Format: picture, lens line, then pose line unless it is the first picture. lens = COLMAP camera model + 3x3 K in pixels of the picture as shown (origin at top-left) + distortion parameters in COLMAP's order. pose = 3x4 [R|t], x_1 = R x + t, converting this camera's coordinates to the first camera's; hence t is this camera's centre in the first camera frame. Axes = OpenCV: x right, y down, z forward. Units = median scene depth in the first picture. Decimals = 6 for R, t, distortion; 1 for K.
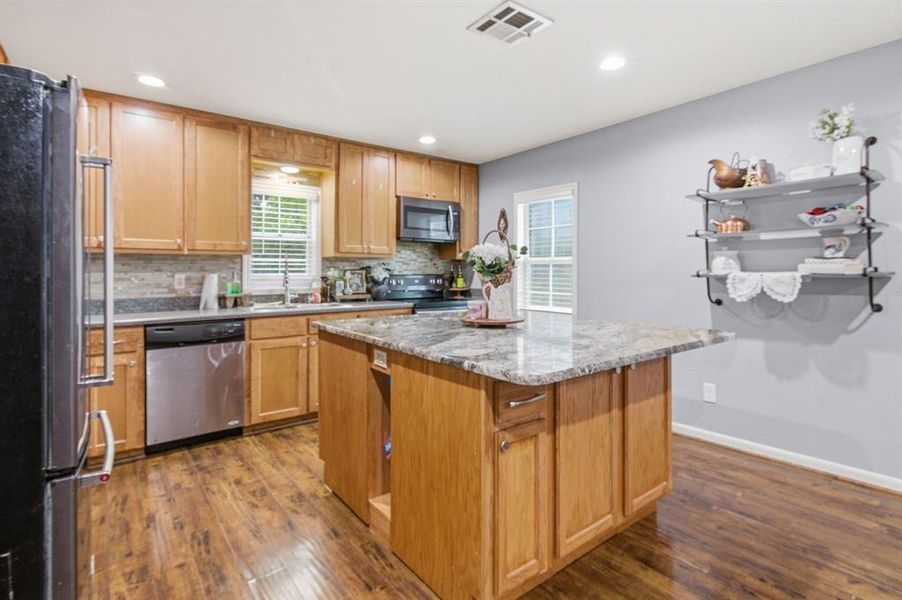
lens RADIAL K [[456.9, 0, 441.8], [0, 456.9, 267.2], [0, 0, 1]] dist [-0.004449, -0.000545]
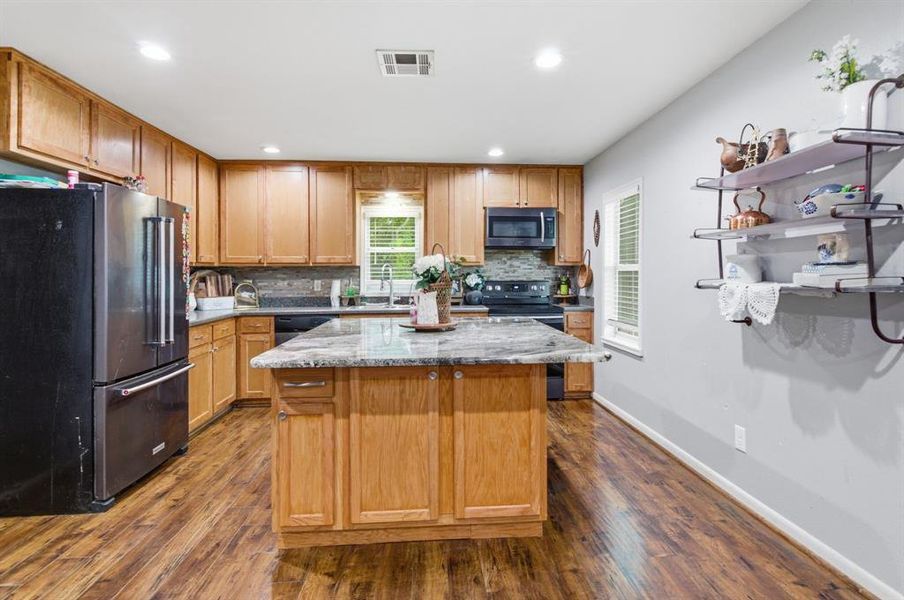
lens RADIAL K [[457.9, 0, 449.0], [0, 457.9, 274.3], [0, 0, 1]] dist [-0.004449, -0.000545]
pose [[0.828908, -0.002573, -0.559379, 0.517776], [0.006983, 0.999959, 0.005749, -0.008197], [0.559341, -0.008672, 0.828892, 0.072494]]
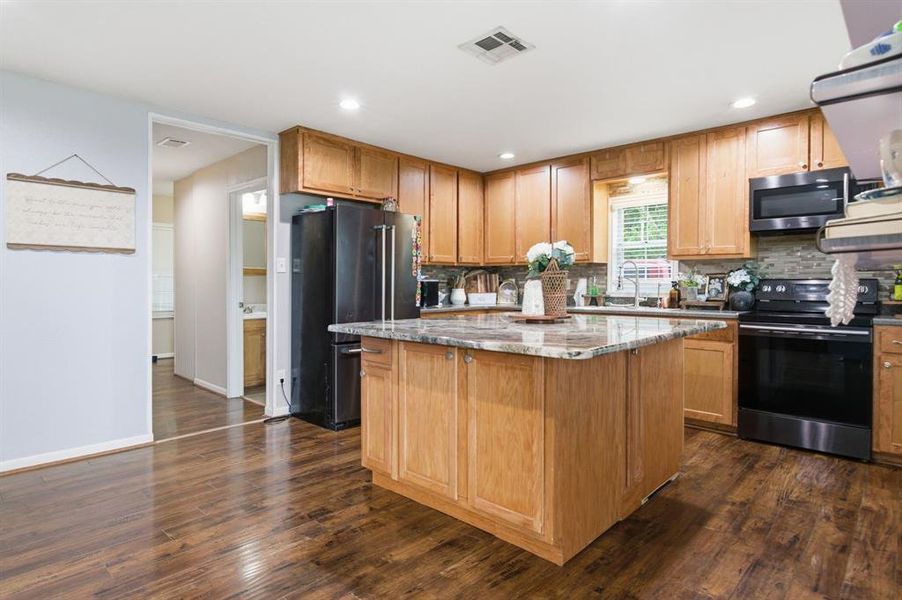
lens RADIAL K [[483.9, 0, 457.4], [0, 483.9, 290.6], [0, 0, 1]] dist [-0.001509, -0.000819]
pose [[0.167907, 0.013999, -0.985703, 0.775273], [0.004038, 0.999881, 0.014888, 0.026555], [0.985795, -0.006480, 0.167831, 0.422250]]
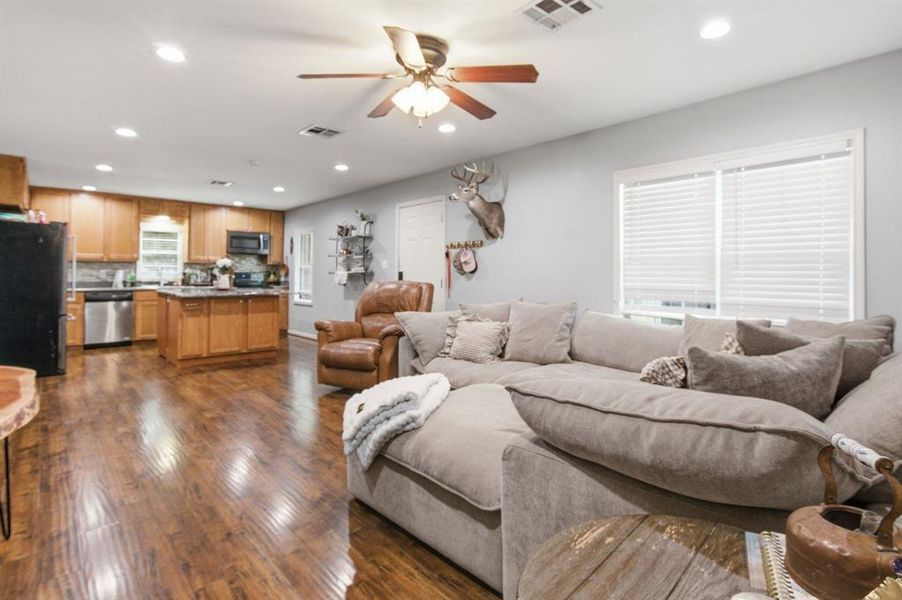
lens RADIAL K [[483.9, 0, 458.3], [0, 483.9, 270.8], [0, 0, 1]] dist [-0.001509, -0.000819]
pose [[0.996829, 0.012814, 0.078530, 0.831723], [-0.012995, 0.999914, 0.001788, -0.006579], [-0.078500, -0.002803, 0.996910, -1.267134]]
